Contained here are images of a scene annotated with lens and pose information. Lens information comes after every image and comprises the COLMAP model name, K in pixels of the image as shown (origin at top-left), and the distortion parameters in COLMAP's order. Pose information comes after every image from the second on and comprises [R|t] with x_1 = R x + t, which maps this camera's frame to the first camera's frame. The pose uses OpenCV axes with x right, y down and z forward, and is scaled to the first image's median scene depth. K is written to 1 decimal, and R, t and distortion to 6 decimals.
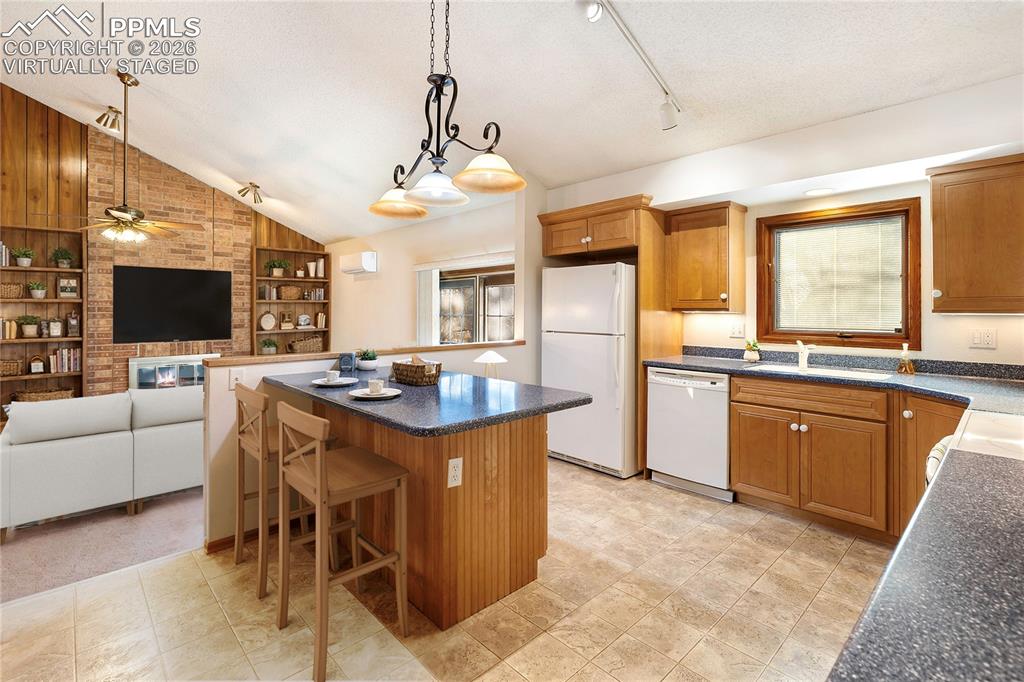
lens RADIAL K [[473.2, 0, 513.4], [0, 473.2, 308.5], [0, 0, 1]] dist [0.002438, 0.000183]
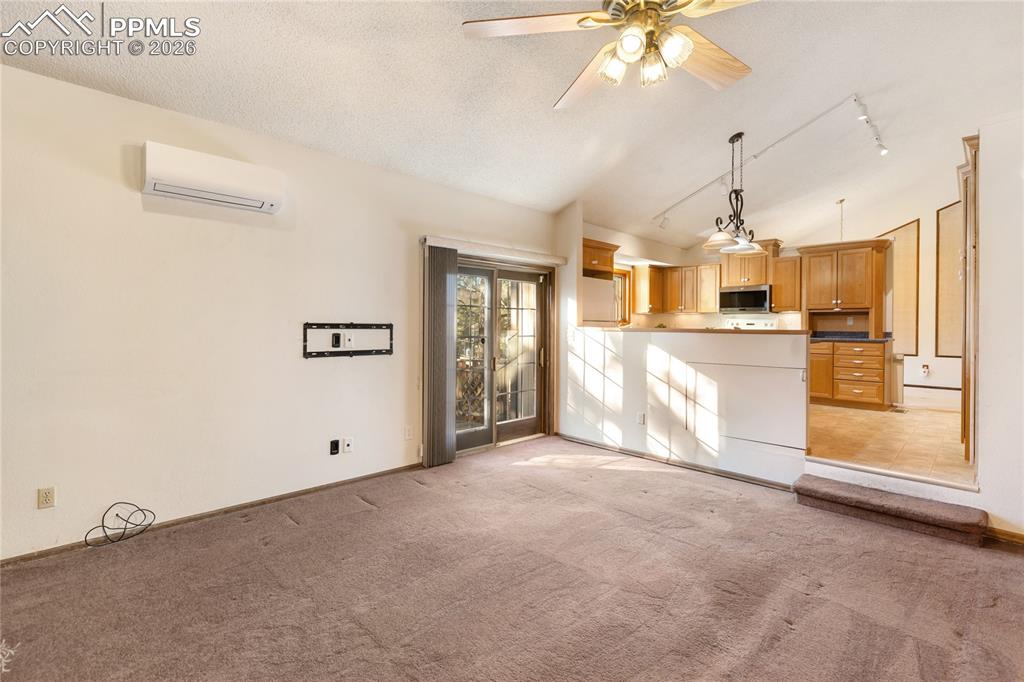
lens RADIAL K [[462.1, 0, 511.6], [0, 462.1, 329.6], [0, 0, 1]] dist [0.004788, 0.000272]
pose [[-0.012060, -0.006081, 0.999909, -0.887970], [-0.011094, 0.999921, 0.005947, 0.047061], [-0.999866, -0.011021, -0.012126, 0.828546]]
